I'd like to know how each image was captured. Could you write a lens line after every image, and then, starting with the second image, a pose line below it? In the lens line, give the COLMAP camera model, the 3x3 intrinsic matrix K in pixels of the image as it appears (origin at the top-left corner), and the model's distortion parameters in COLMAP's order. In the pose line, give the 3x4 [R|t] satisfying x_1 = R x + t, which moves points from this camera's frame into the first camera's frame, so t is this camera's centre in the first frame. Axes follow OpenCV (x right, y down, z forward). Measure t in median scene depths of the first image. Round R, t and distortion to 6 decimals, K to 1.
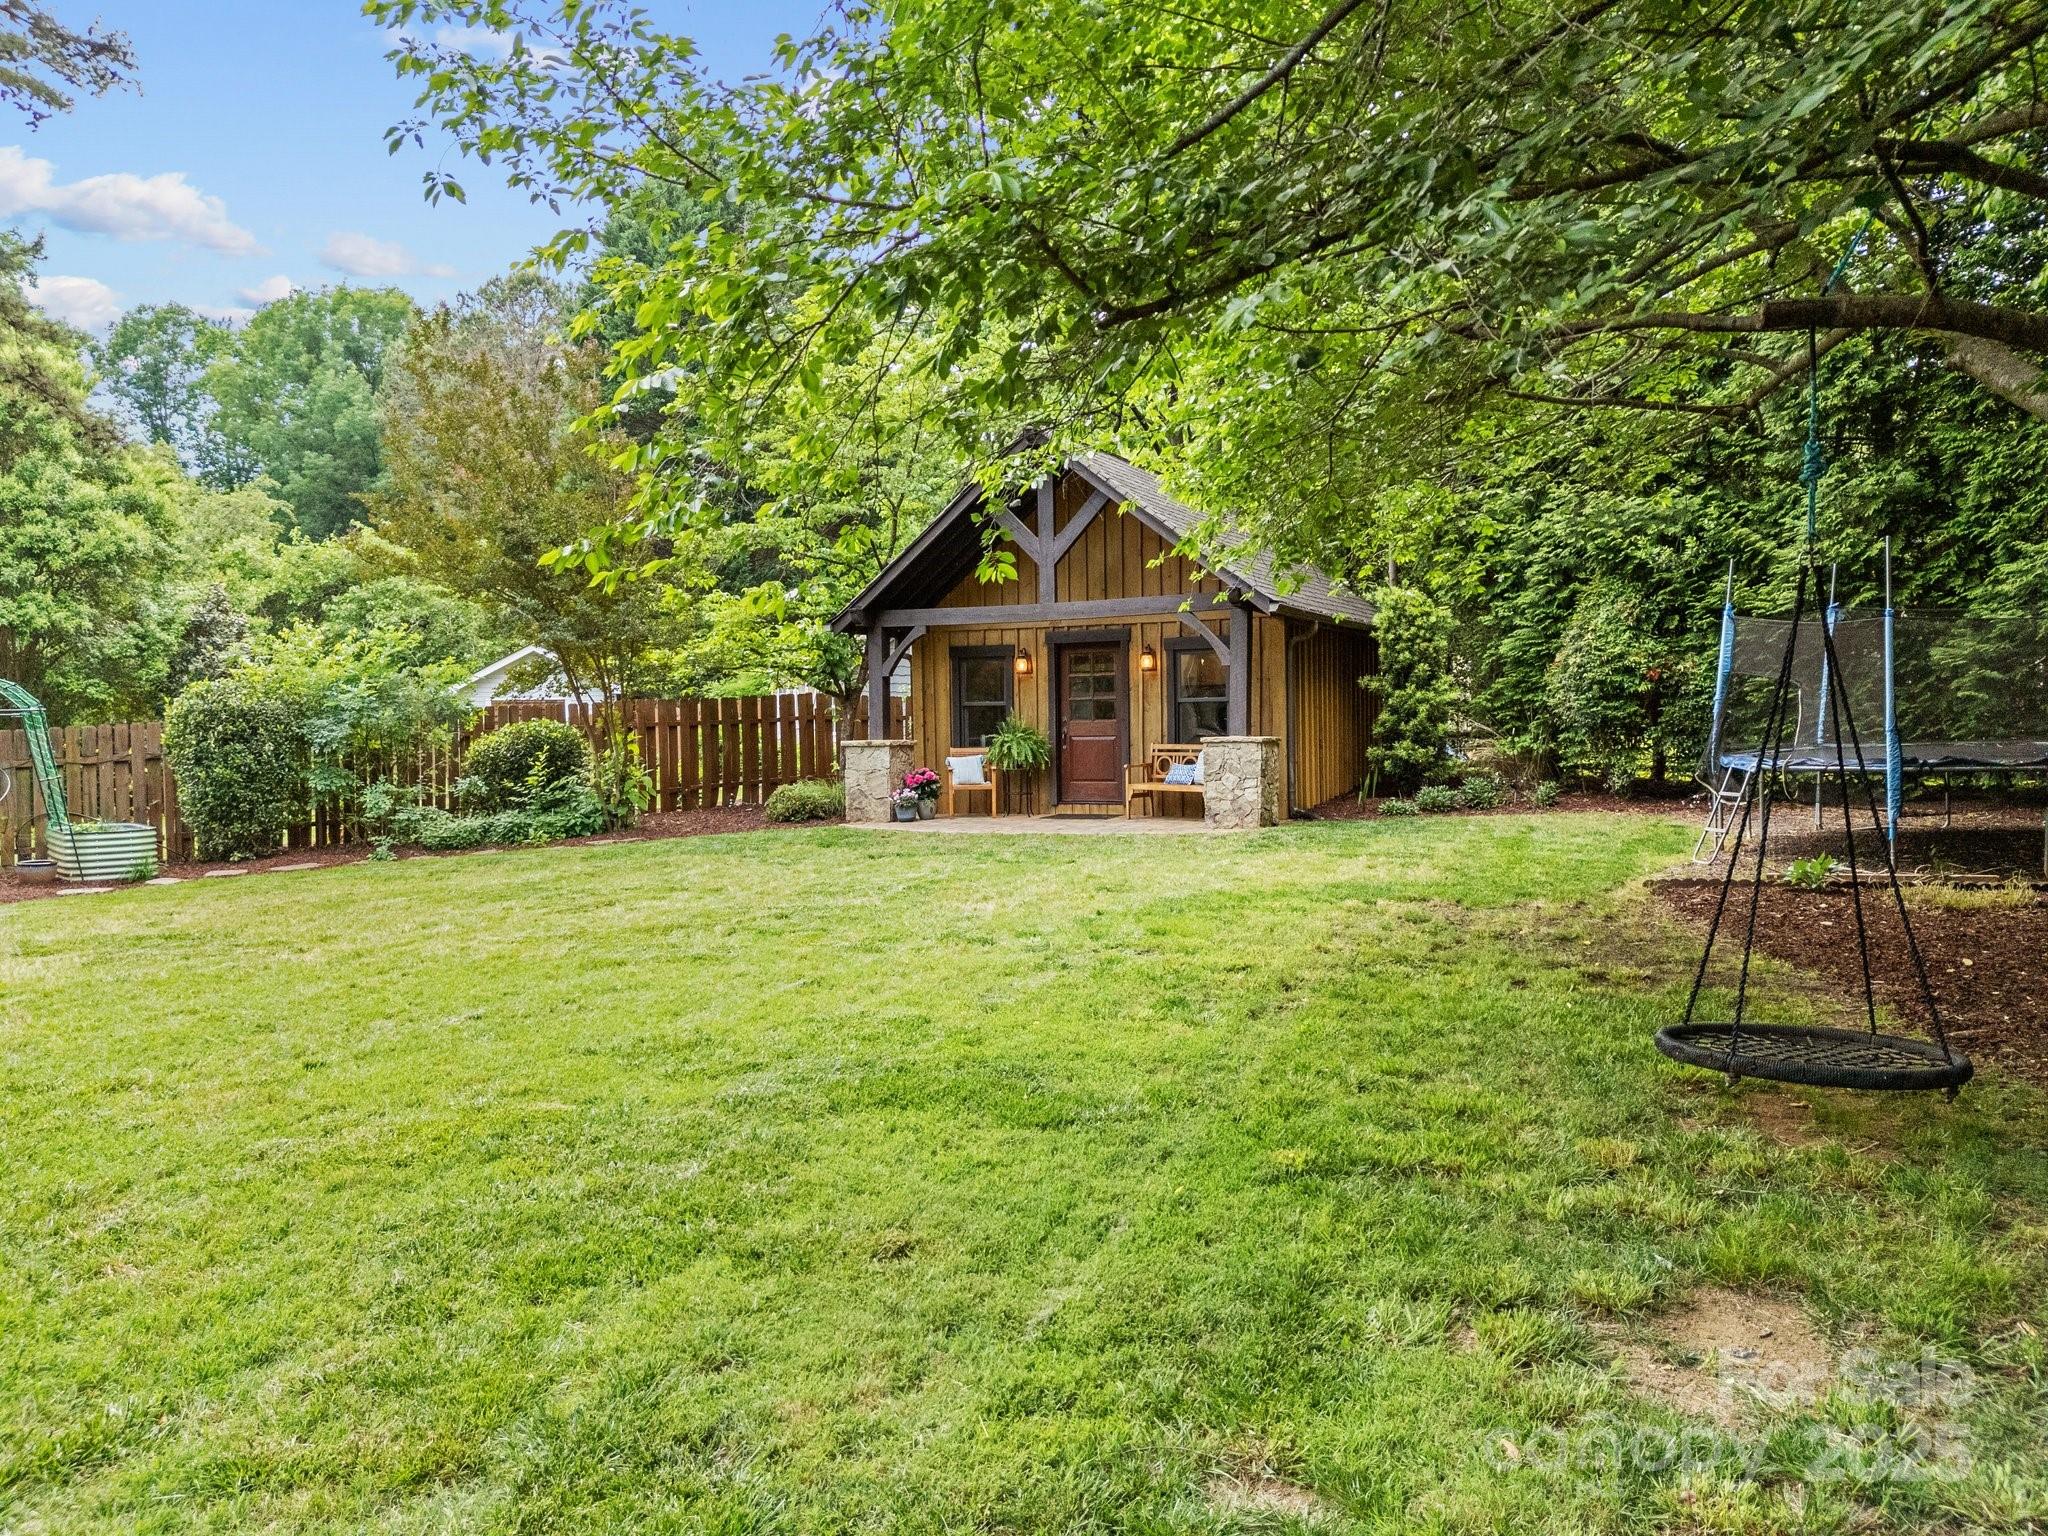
lens RADIAL K [[1440.8, 0, 1074.6], [0, 1440.8, 692.2], [0, 0, 1]] dist [-0.003301, -0.005118]
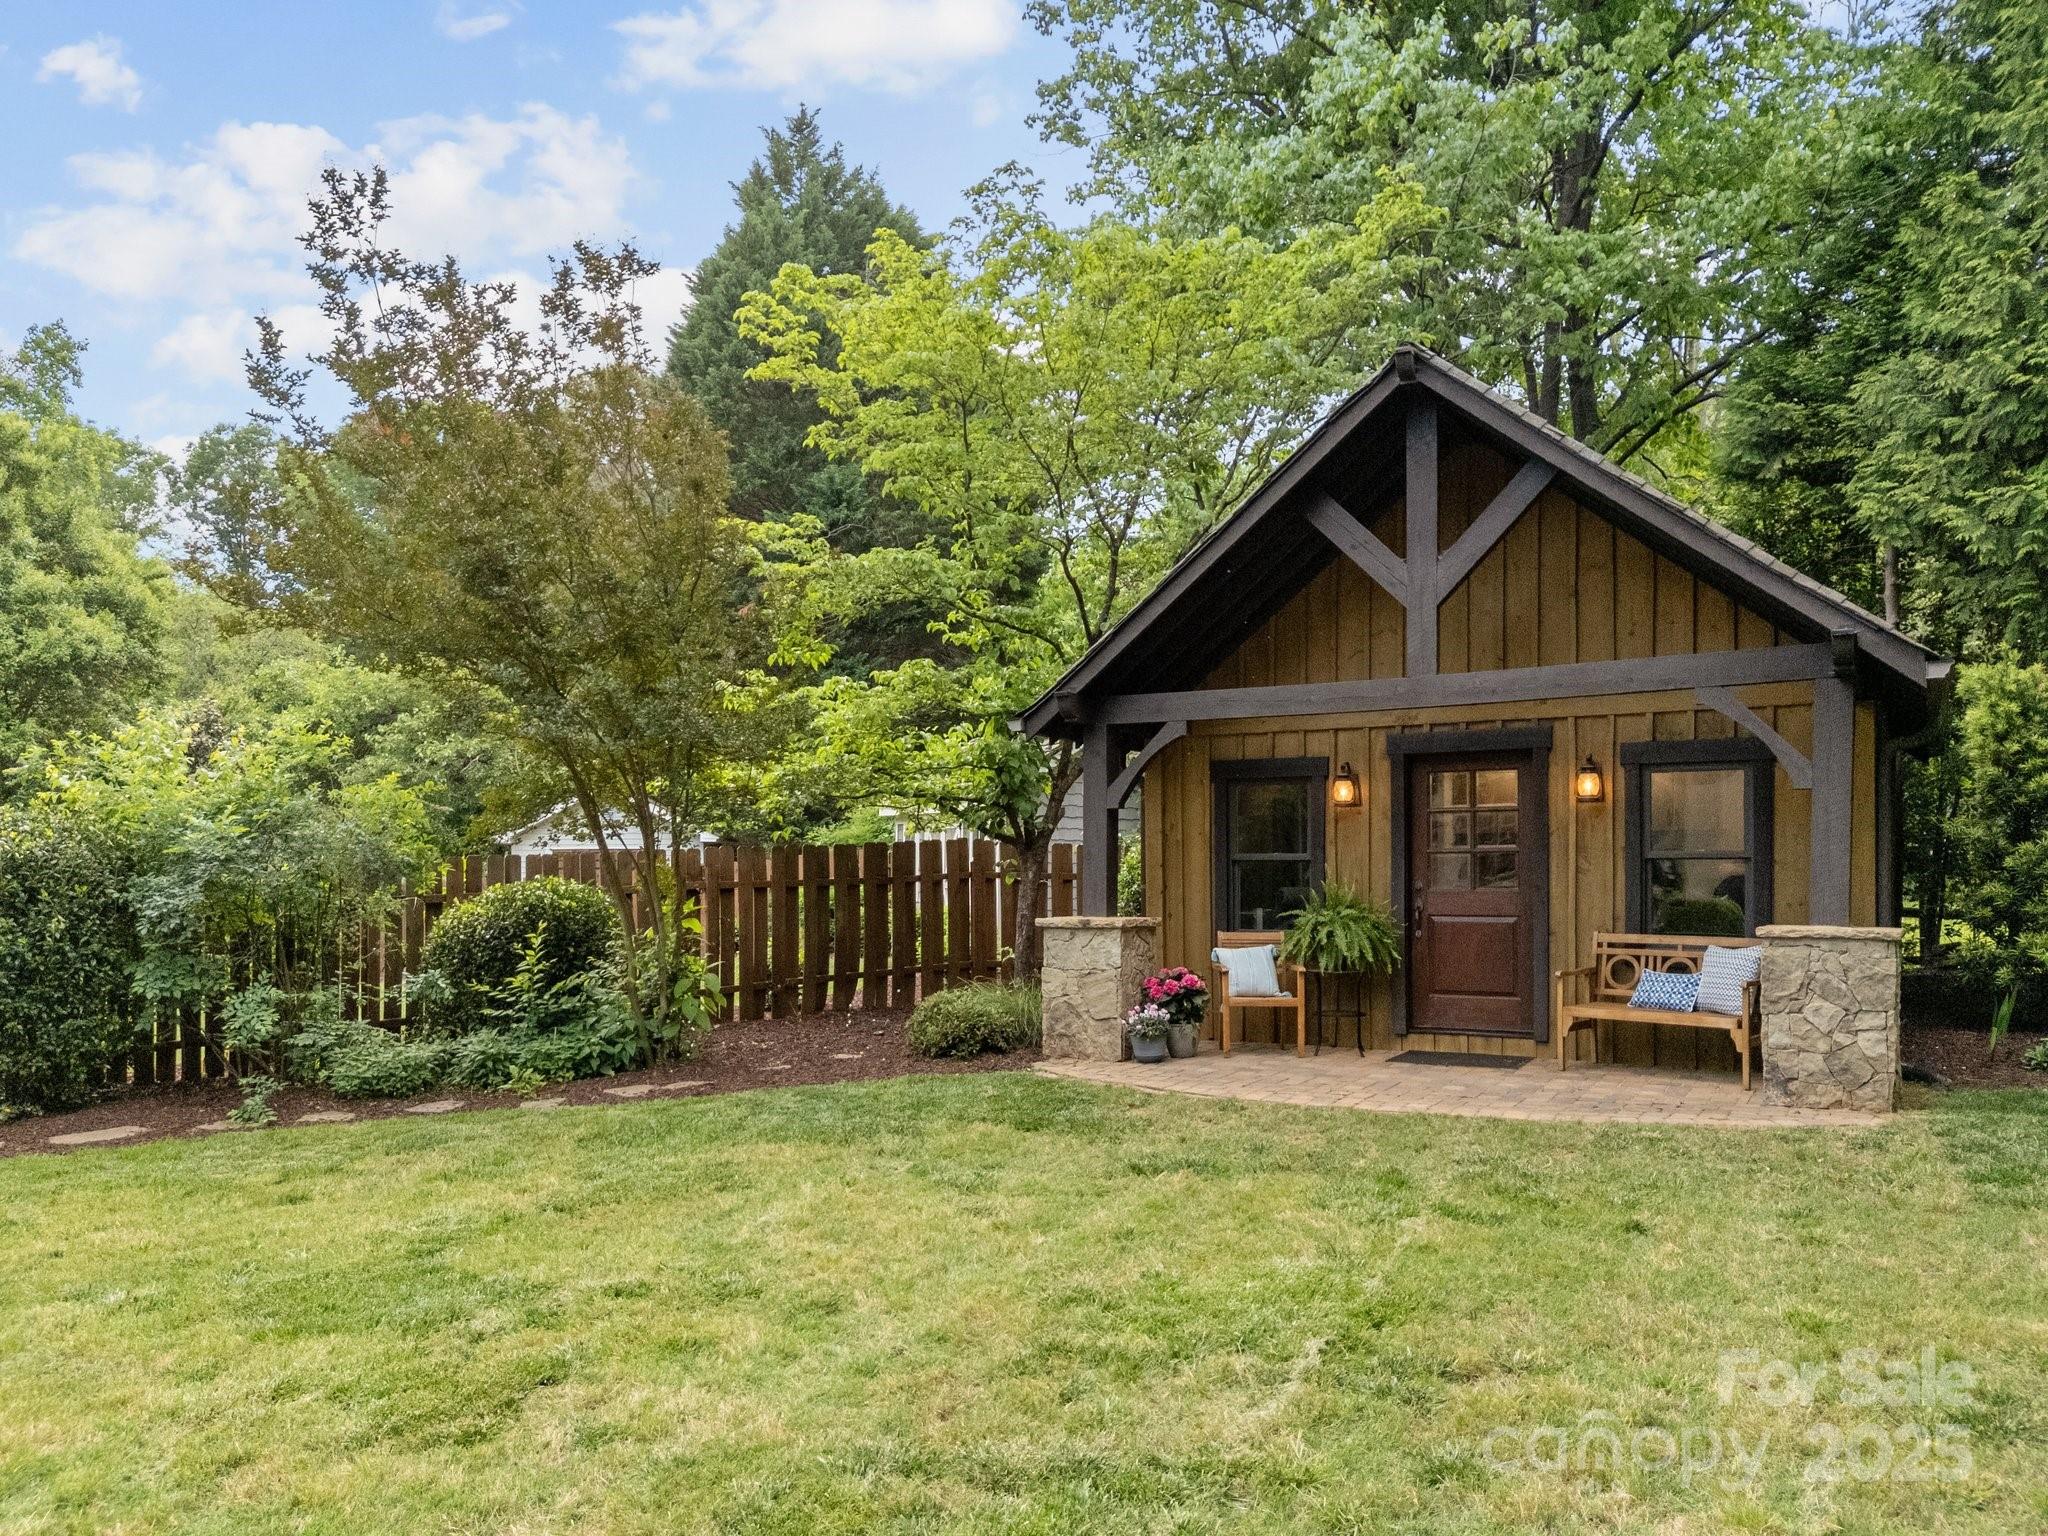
lens RADIAL K [[1503.2, 0, 1054.2], [0, 1503.2, 768.8], [0, 0, 1]] dist [0.082481, -0.091619]
pose [[0.995840, 0.002722, -0.091083, -0.097806], [-0.007368, 0.998686, -0.050717, 0.003950], [0.090826, 0.051178, 0.994551, 0.382795]]
